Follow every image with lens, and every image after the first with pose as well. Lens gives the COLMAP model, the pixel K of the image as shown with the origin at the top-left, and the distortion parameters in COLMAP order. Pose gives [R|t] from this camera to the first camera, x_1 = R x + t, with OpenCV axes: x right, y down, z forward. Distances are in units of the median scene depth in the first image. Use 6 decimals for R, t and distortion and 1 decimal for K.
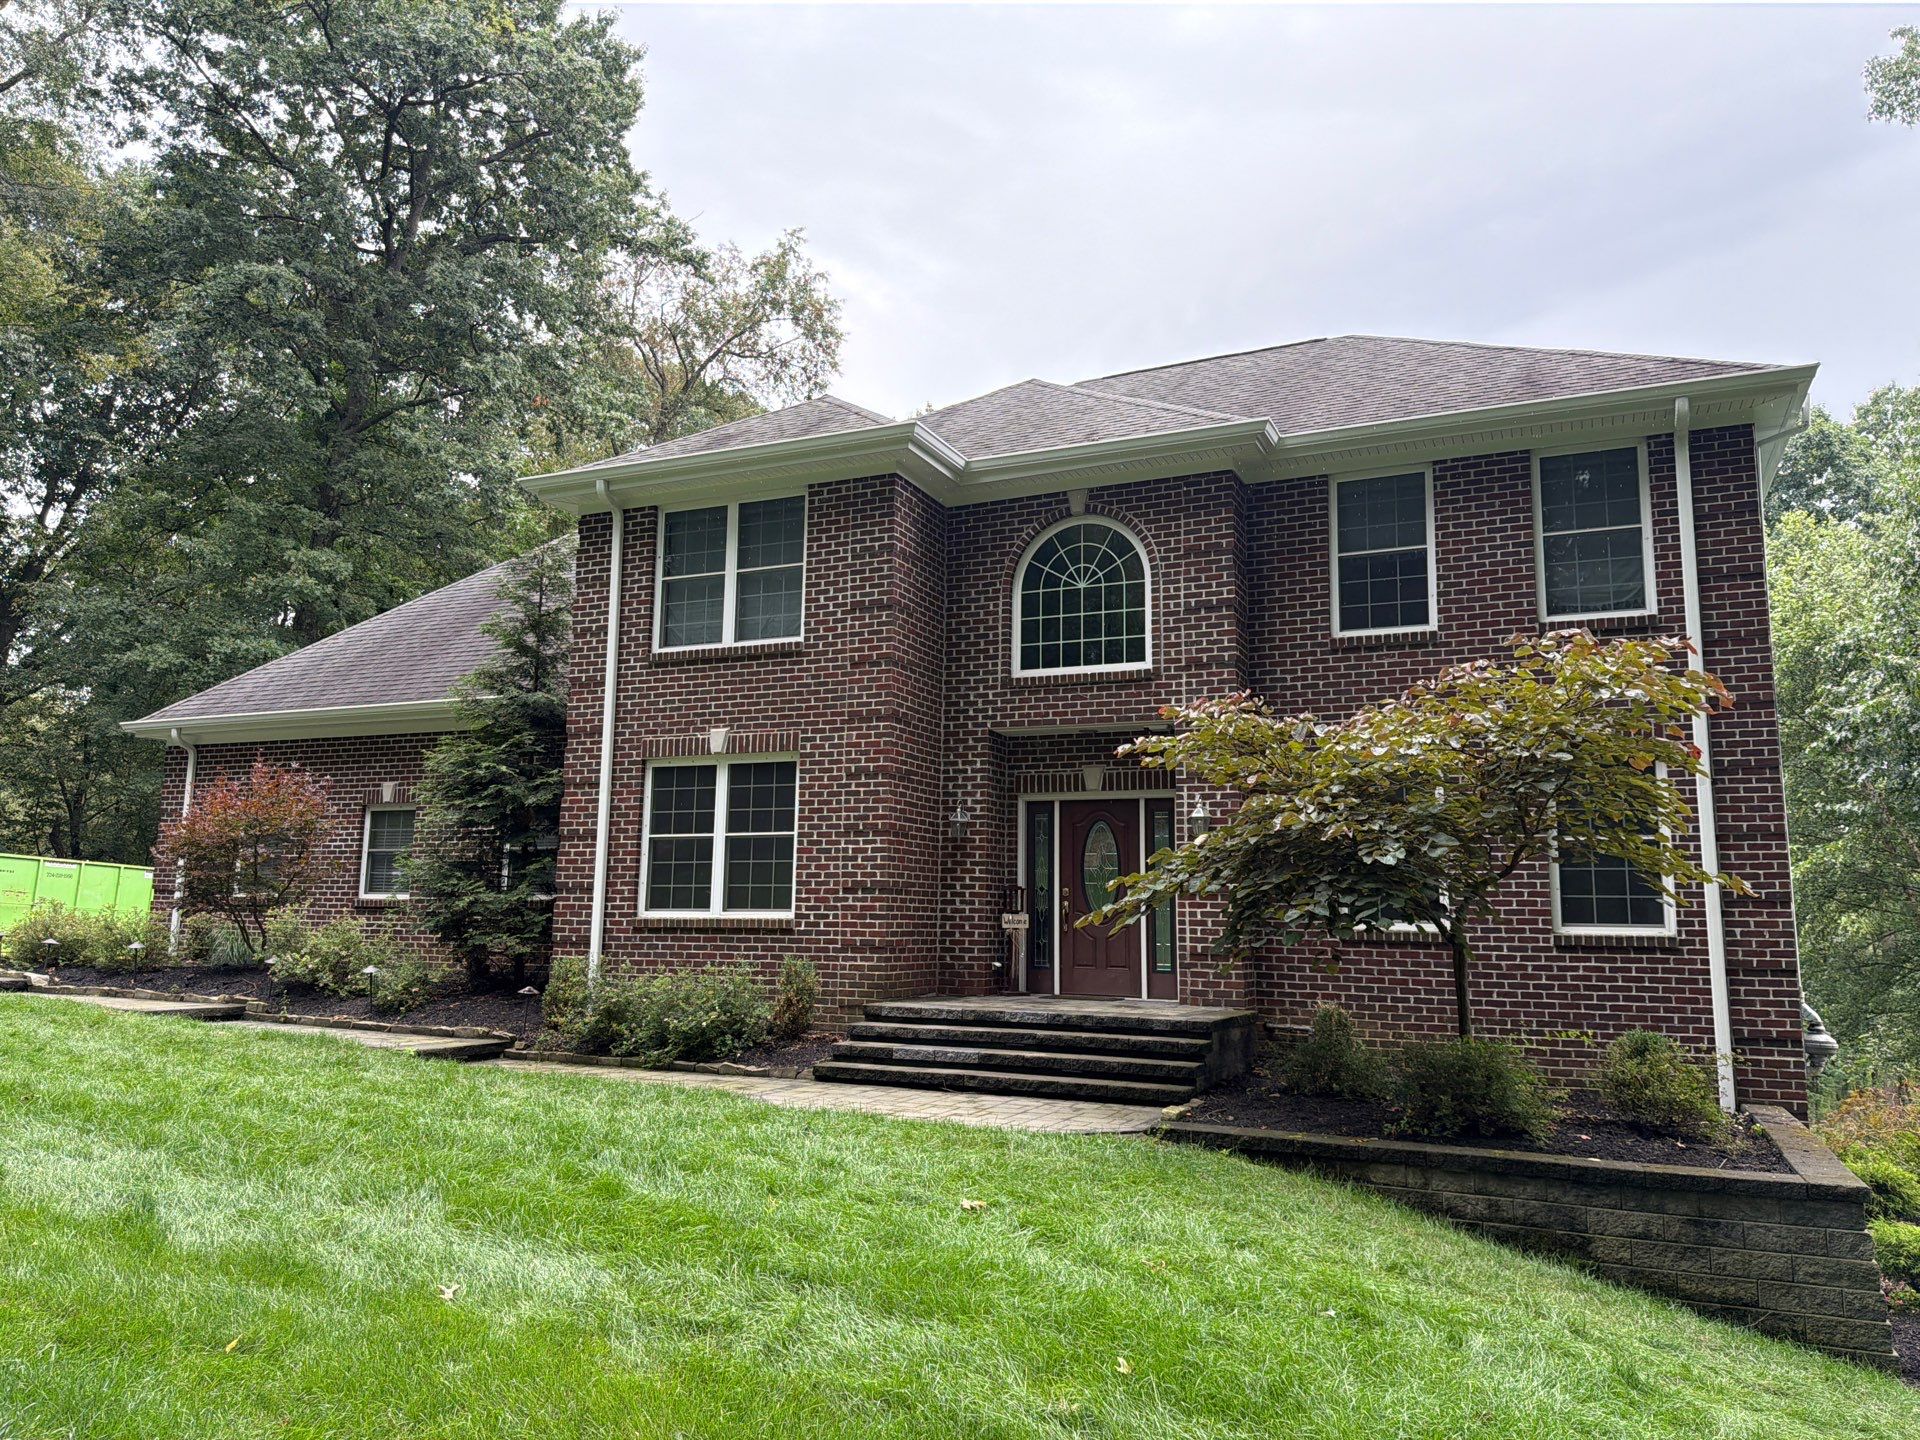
lens RADIAL K [[1334.4, 0, 961.4], [0, 1334.4, 706.1], [0, 0, 1]] dist [0.158754, -0.262634]
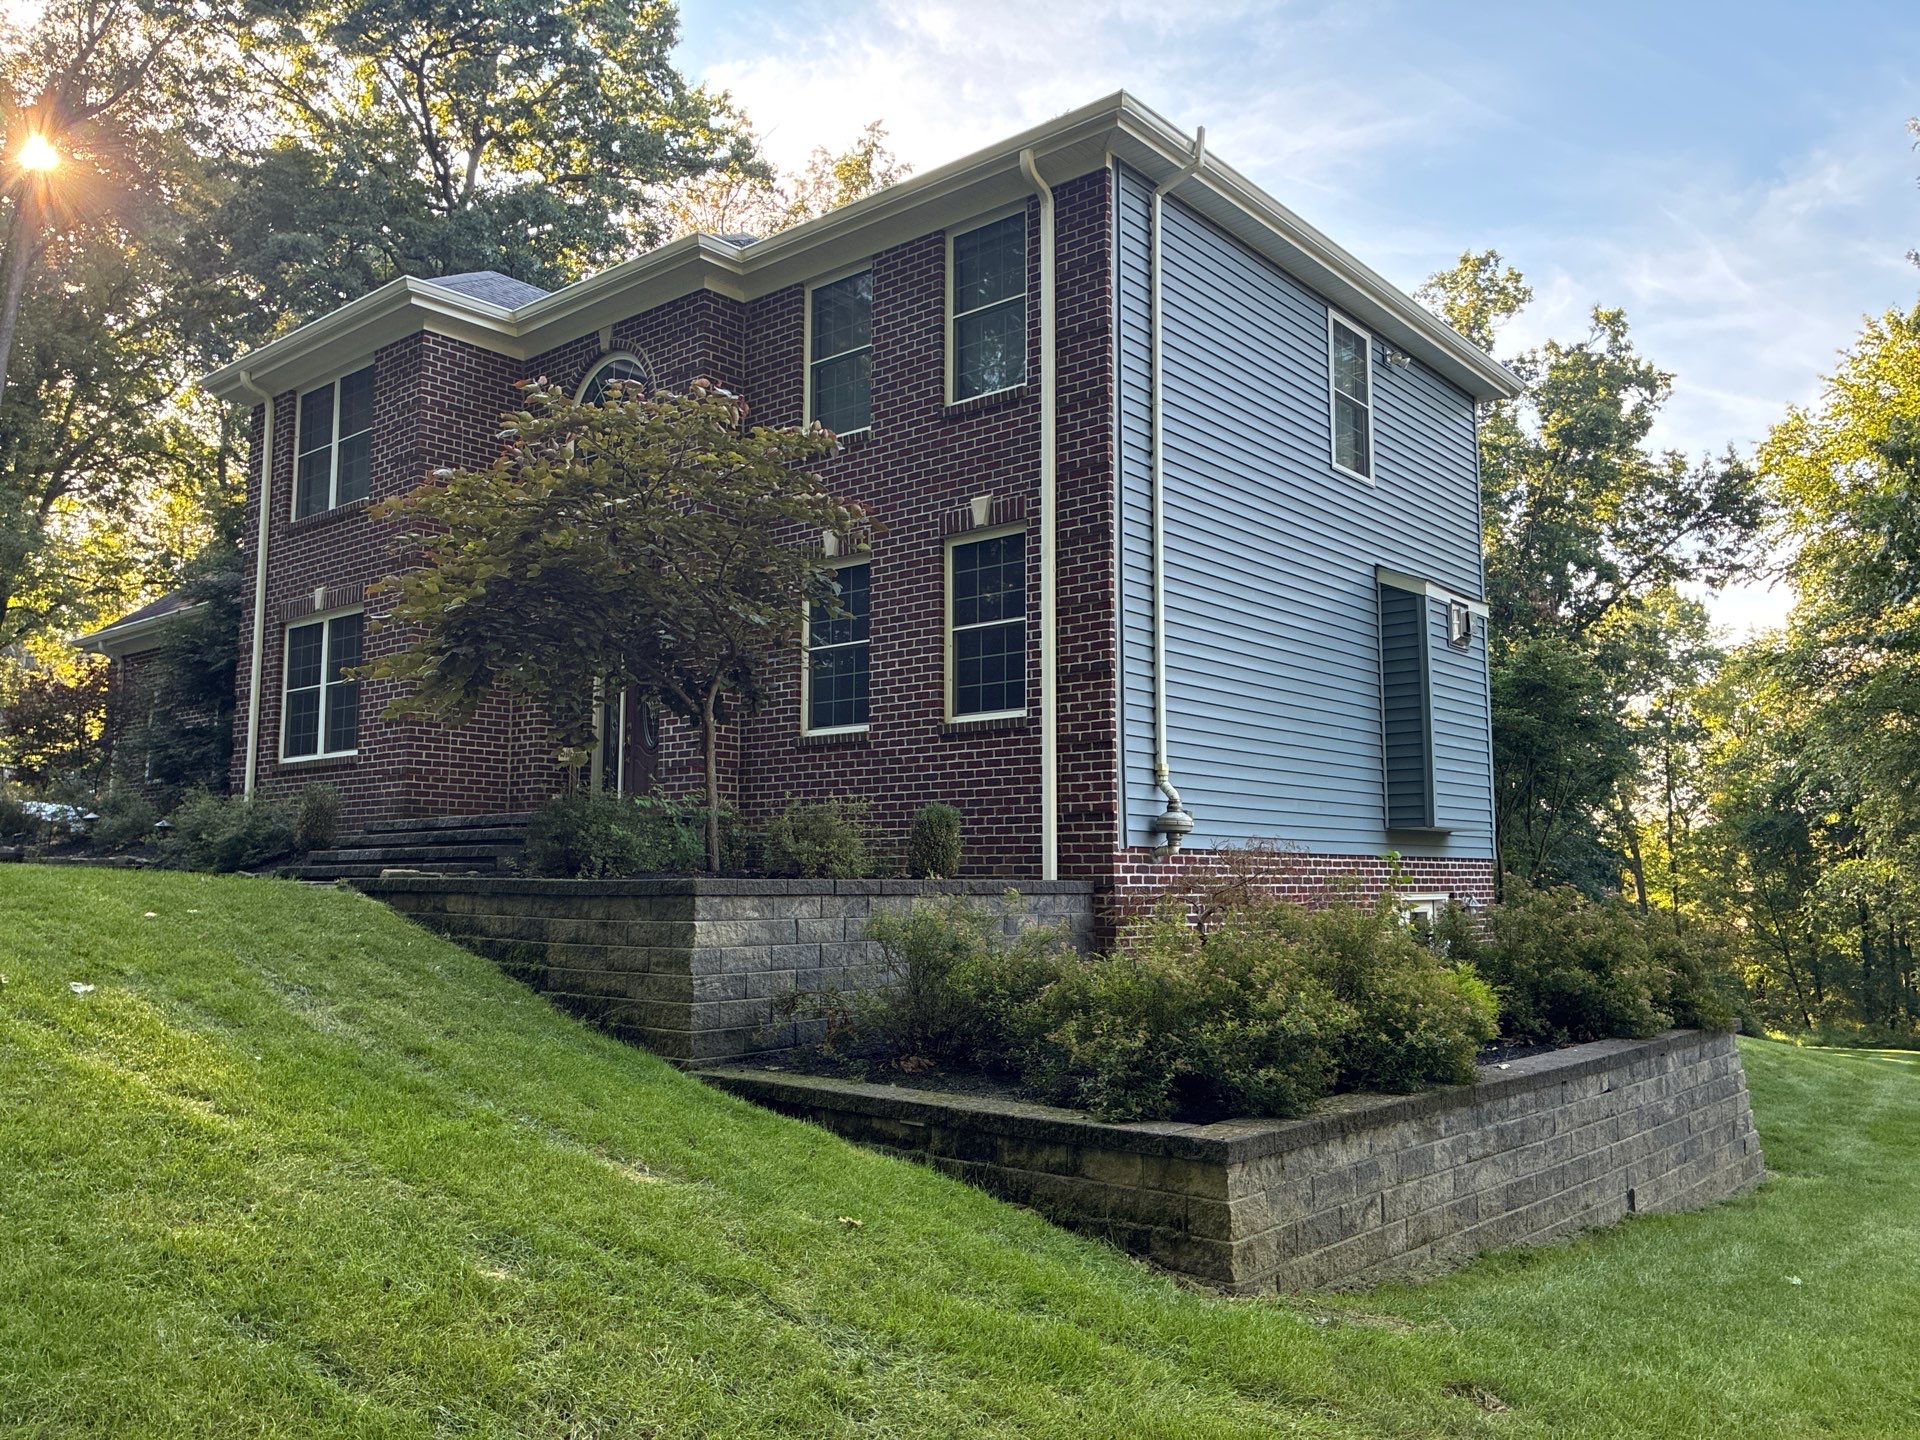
lens RADIAL K [[1449.5, 0, 955.5], [0, 1449.5, 725.6], [0, 0, 1]] dist [0.092991, -0.165253]
pose [[0.961578, -0.043053, -0.271134, 0.641877], [0.056157, 0.997590, 0.040753, 0.110588], [0.268726, -0.054413, 0.961678, -0.007142]]
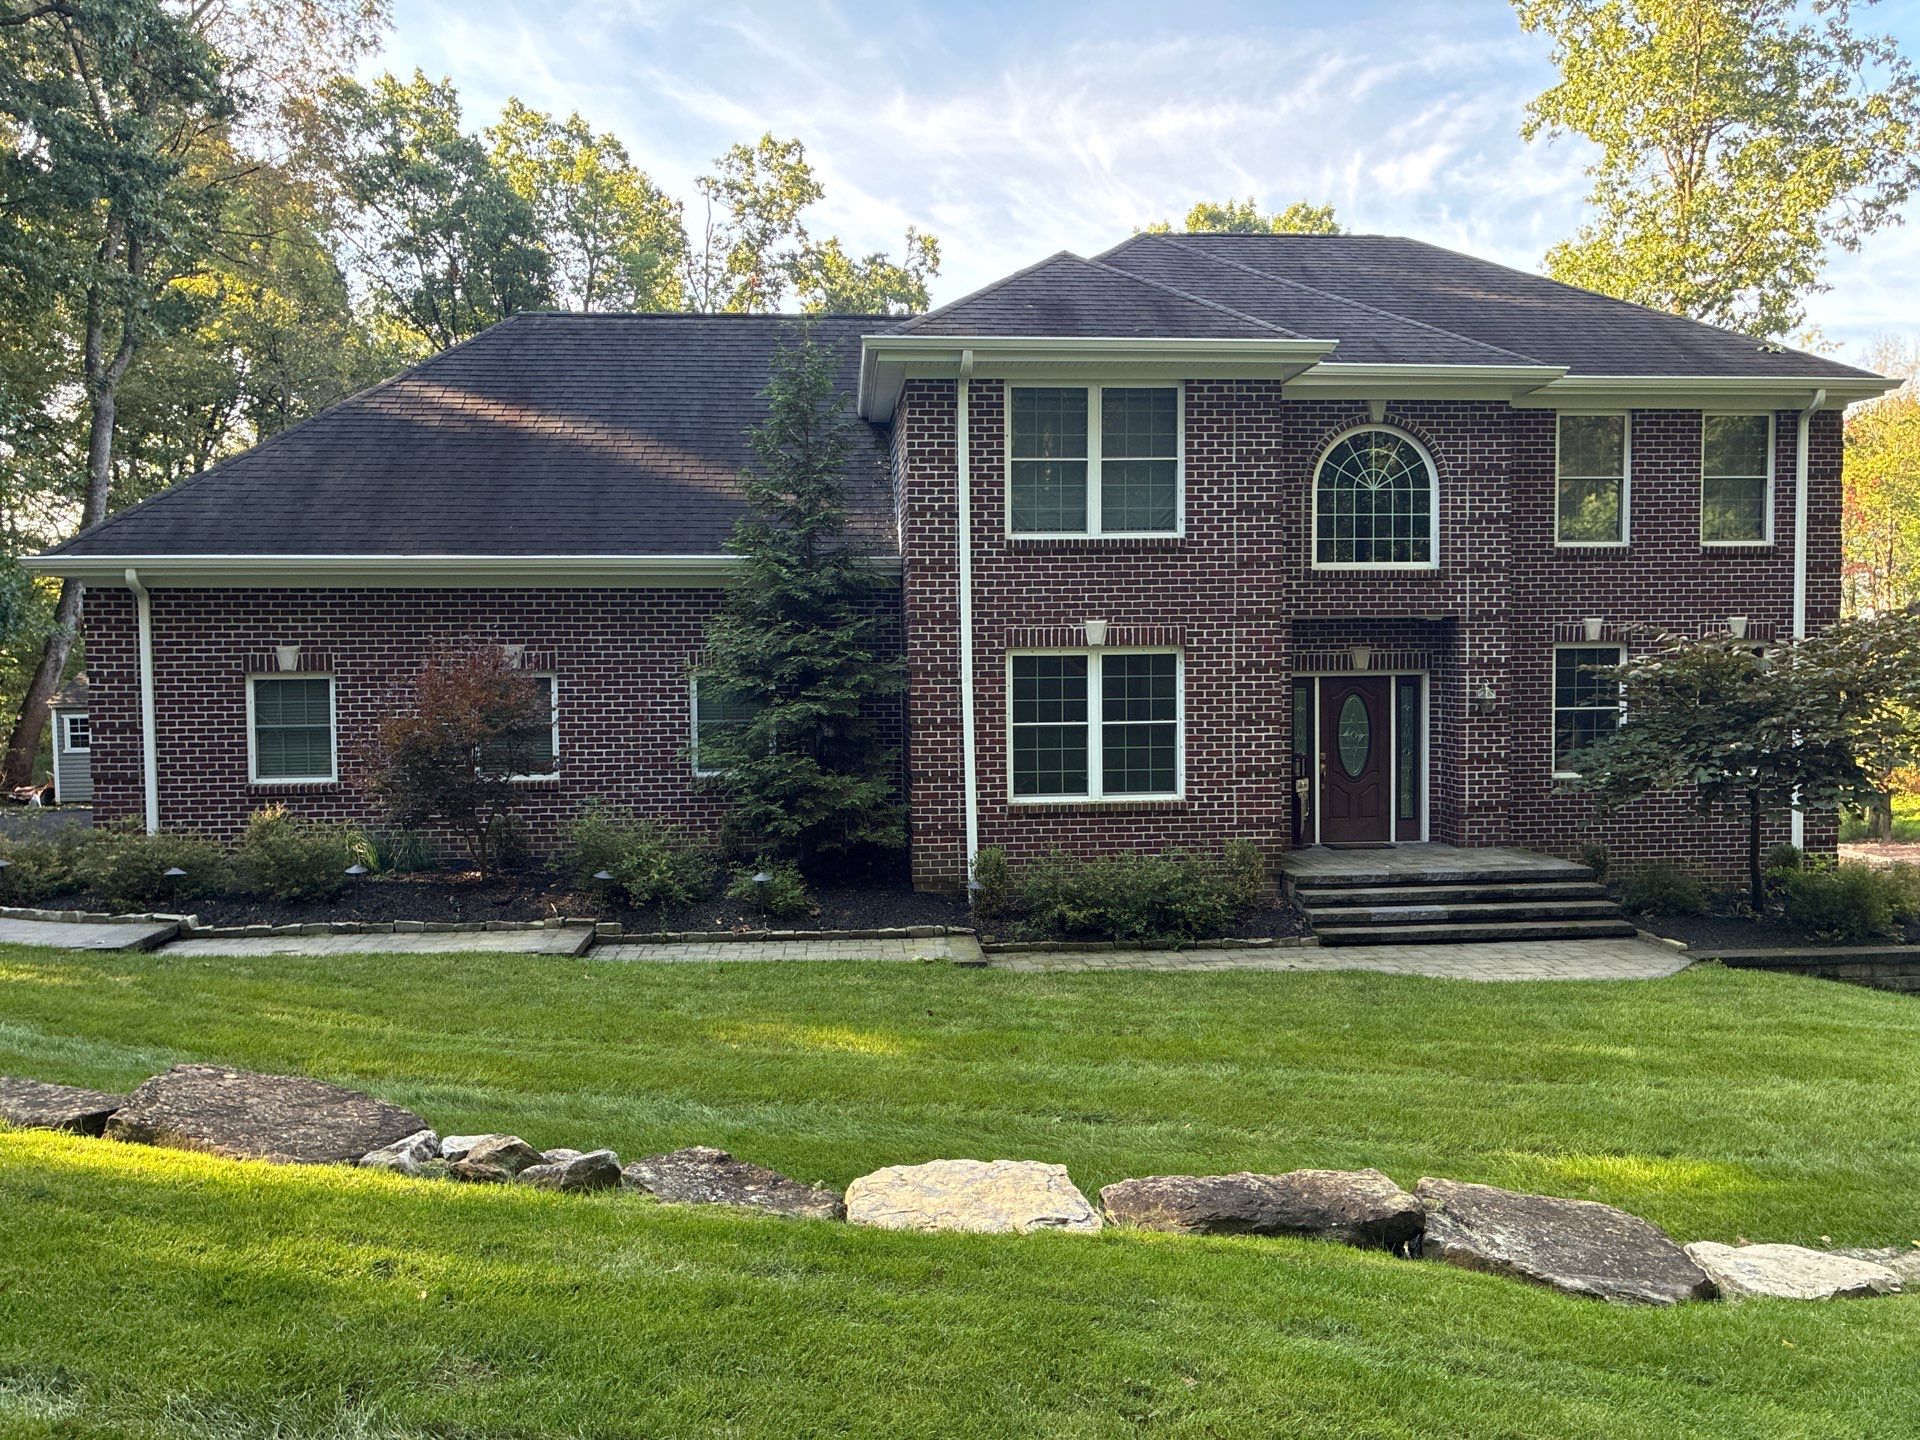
lens RADIAL K [[1461.4, 0, 953.6], [0, 1461.4, 726.4], [0, 0, 1]] dist [0.036401, -0.046750]
pose [[0.866757, -0.048734, 0.496343, -0.844816], [-0.054742, 0.979905, 0.191808, -0.113089], [-0.495717, -0.193422, 0.846672, 0.102419]]
